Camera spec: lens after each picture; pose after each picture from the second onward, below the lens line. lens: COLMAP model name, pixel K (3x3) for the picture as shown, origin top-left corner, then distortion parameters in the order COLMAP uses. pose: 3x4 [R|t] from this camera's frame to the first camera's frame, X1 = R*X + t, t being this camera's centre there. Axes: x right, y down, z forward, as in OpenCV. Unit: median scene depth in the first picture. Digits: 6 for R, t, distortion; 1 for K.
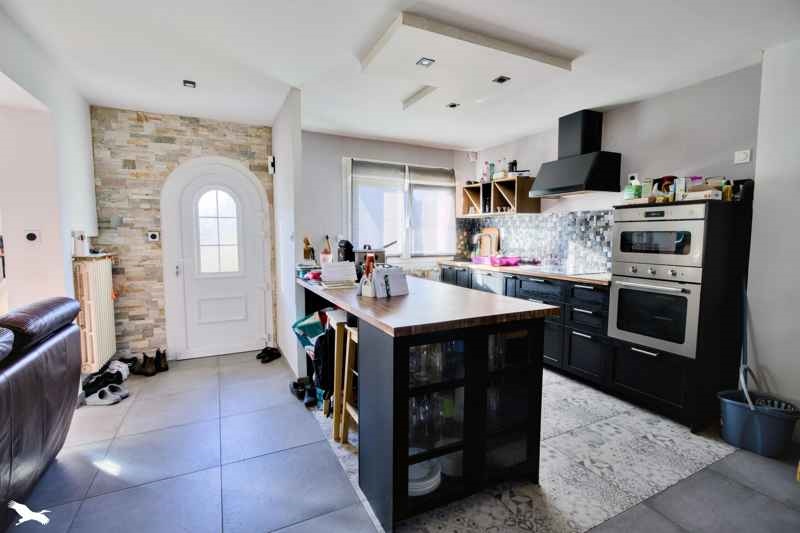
lens RADIAL K [[374.9, 0, 400.0], [0, 374.9, 266.5], [0, 0, 1]] dist [-0.012593, 0.014252]
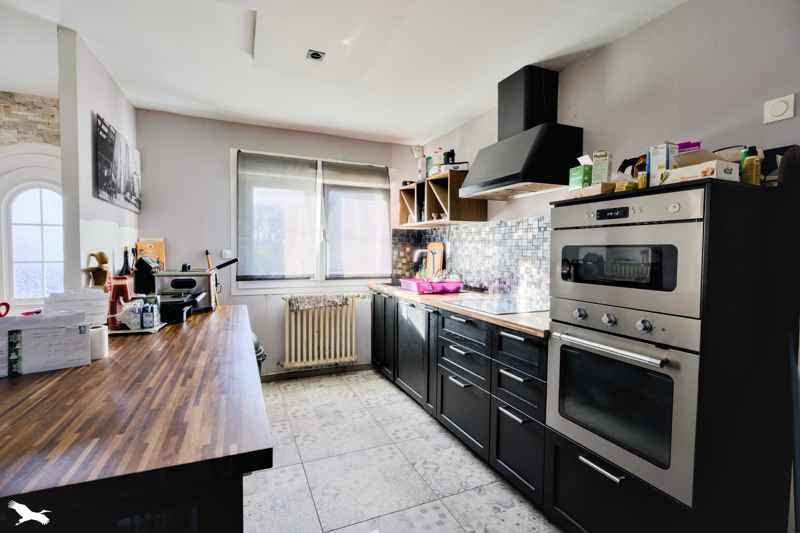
lens RADIAL K [[371.5, 0, 400.0], [0, 371.5, 266.5], [0, 0, 1]] dist [-0.000783, 0.000143]
pose [[0.998354, 0.009113, -0.056623, 0.275145], [-0.011515, 0.999041, -0.042242, -0.025276], [0.056184, 0.042824, 0.997502, 0.306569]]
